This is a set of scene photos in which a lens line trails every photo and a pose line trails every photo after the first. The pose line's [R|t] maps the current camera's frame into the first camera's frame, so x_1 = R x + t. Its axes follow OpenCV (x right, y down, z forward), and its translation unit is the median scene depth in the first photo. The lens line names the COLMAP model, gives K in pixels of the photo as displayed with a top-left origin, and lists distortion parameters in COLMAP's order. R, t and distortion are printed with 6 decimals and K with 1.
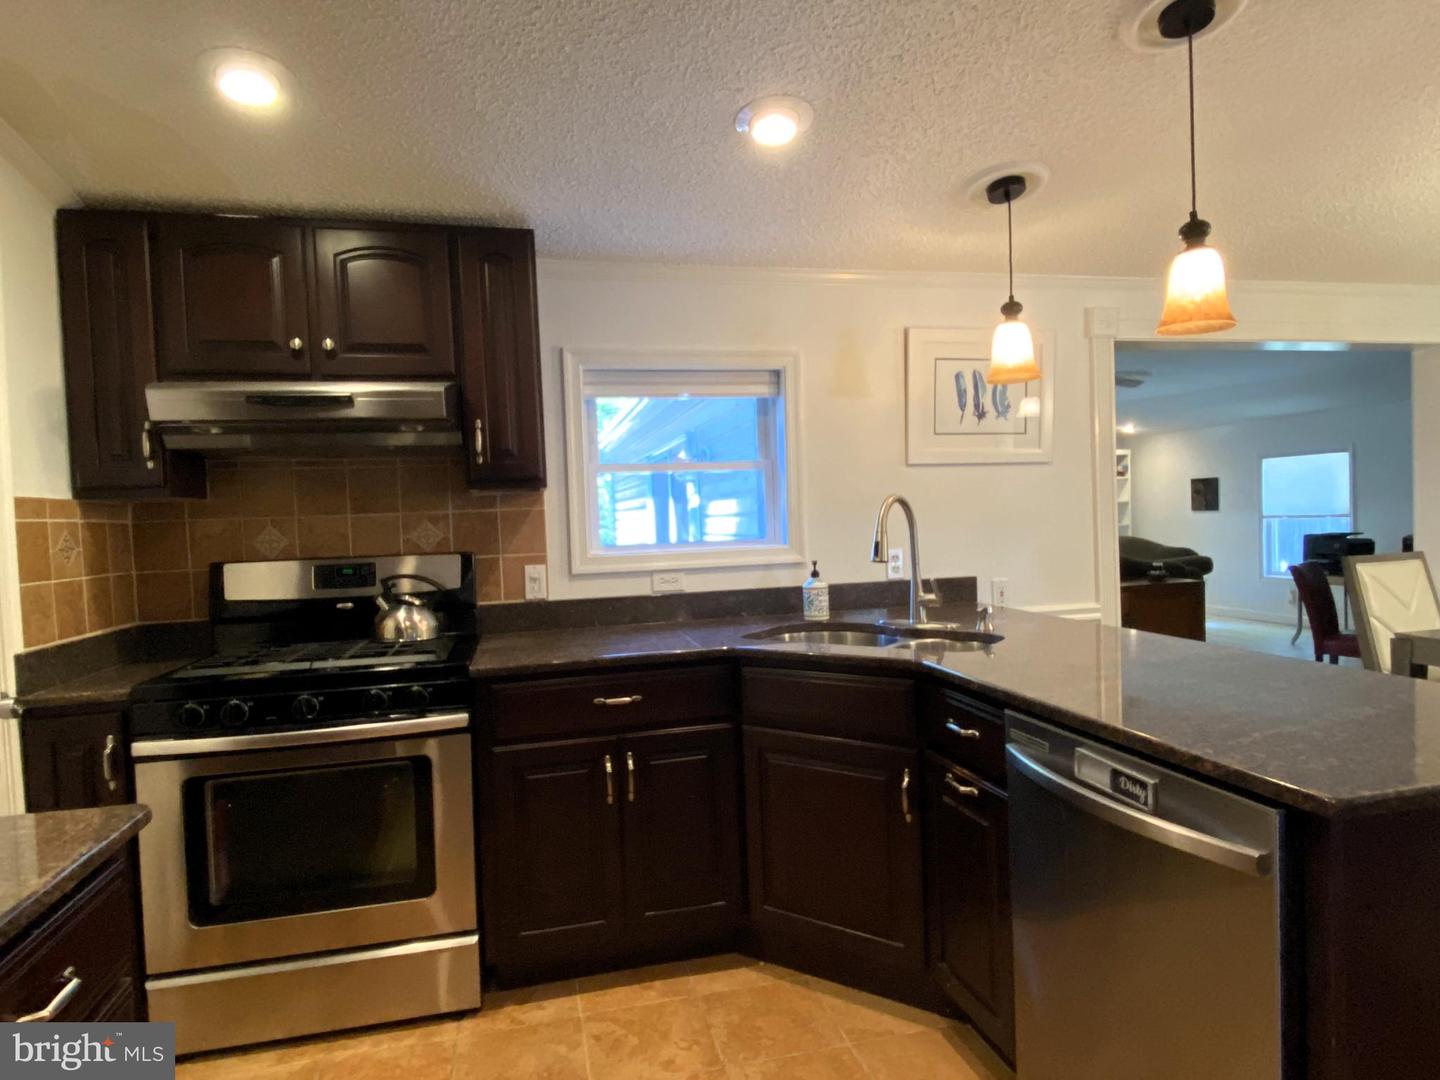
lens RADIAL K [[824.9, 0, 720.0], [0, 824.9, 540.0], [0, 0, 1]] dist [0.000403, -0.000669]
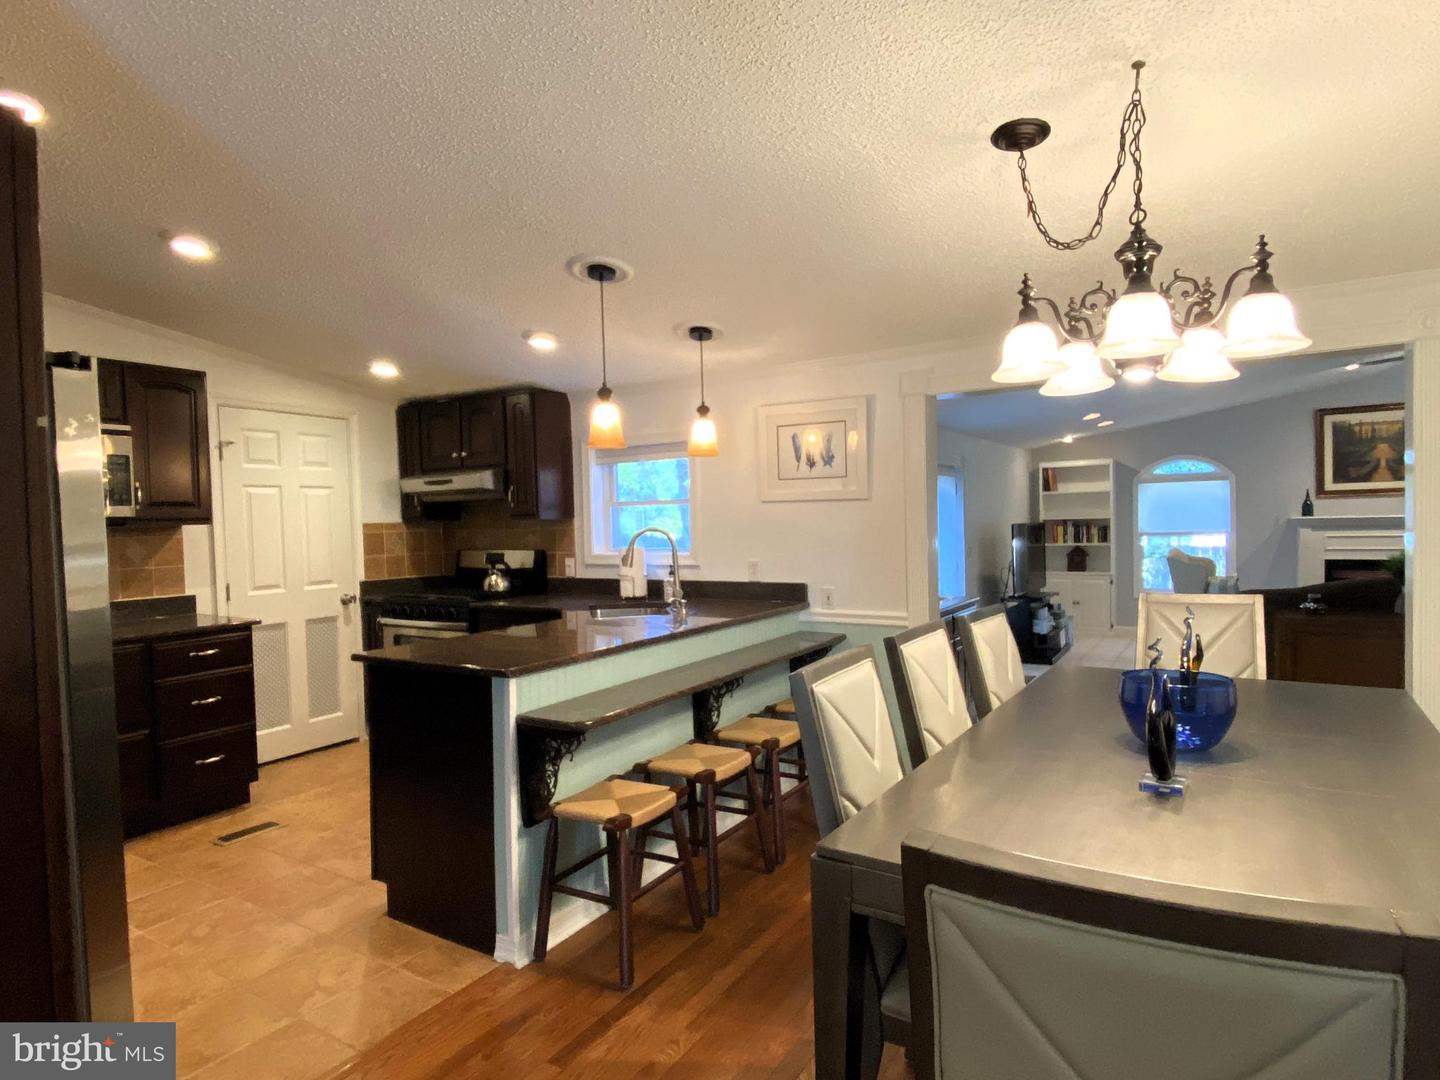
lens RADIAL K [[809.0, 0, 720.0], [0, 809.0, 540.0], [0, 0, 1]] dist [0.008527, -0.000141]
pose [[0.703728, 0.036117, -0.709551, 1.305731], [-0.022786, 0.999341, 0.028269, -0.069918], [0.710104, -0.003727, 0.704087, -0.044493]]
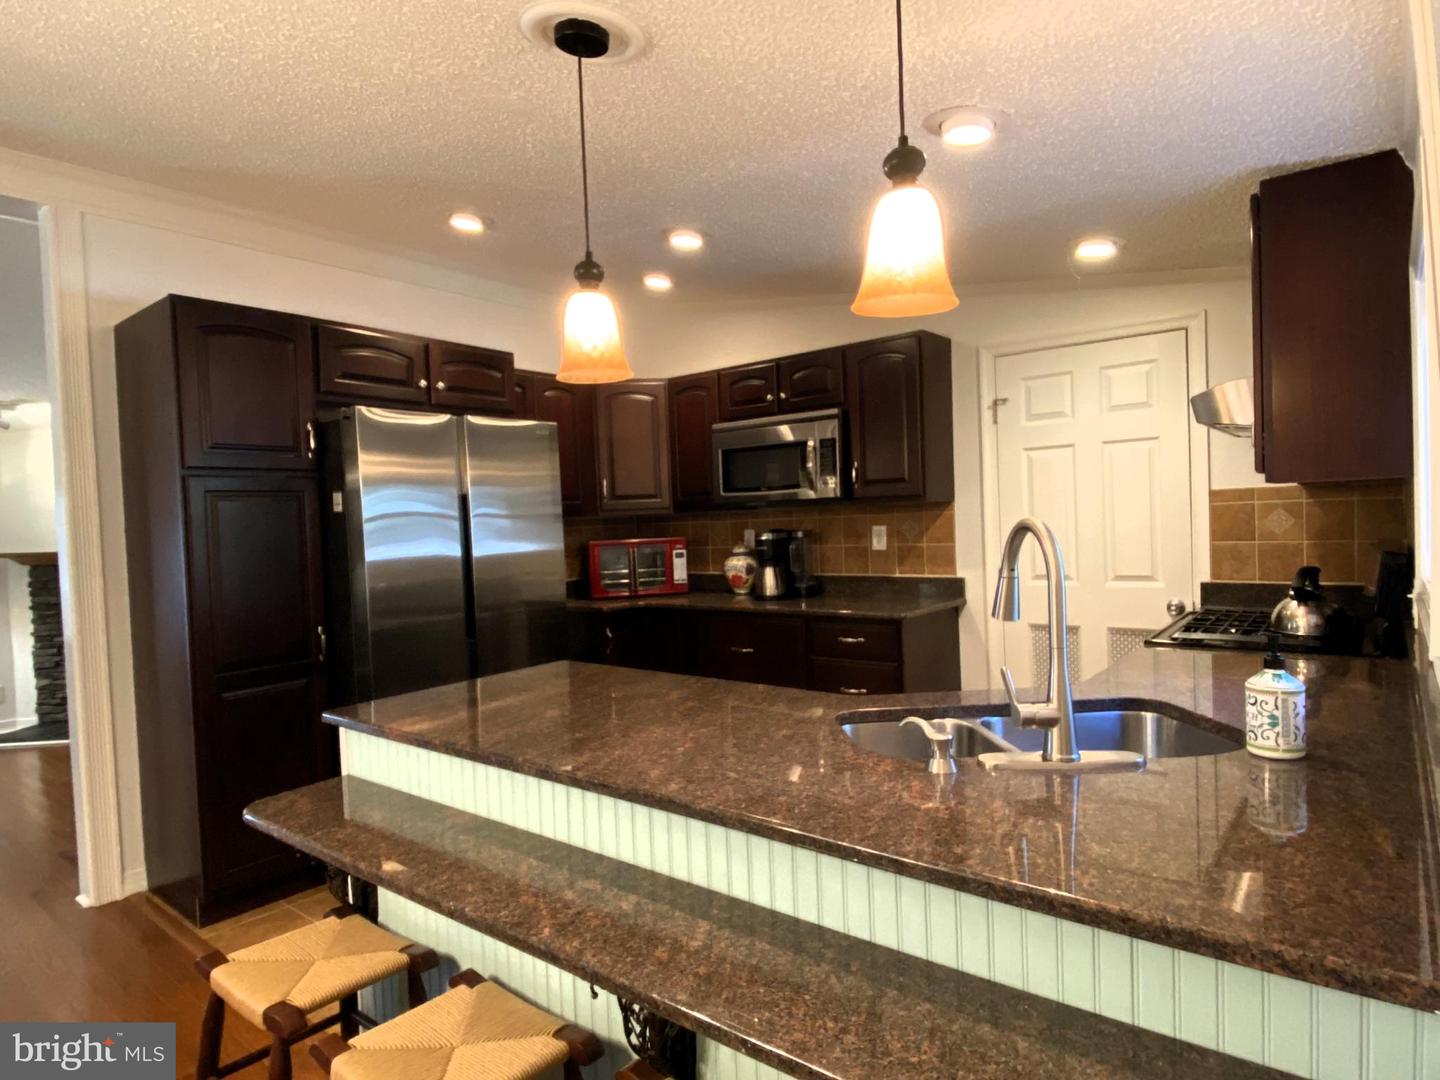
lens RADIAL K [[790.9, 0, 720.0], [0, 790.9, 540.0], [0, 0, 1]] dist [-0.005535, -0.001331]
pose [[-0.795702, 0.078490, -0.600581, 0.661346], [0.045449, 0.996510, 0.070020, -0.077482], [0.603981, 0.028419, -0.796492, 1.158675]]
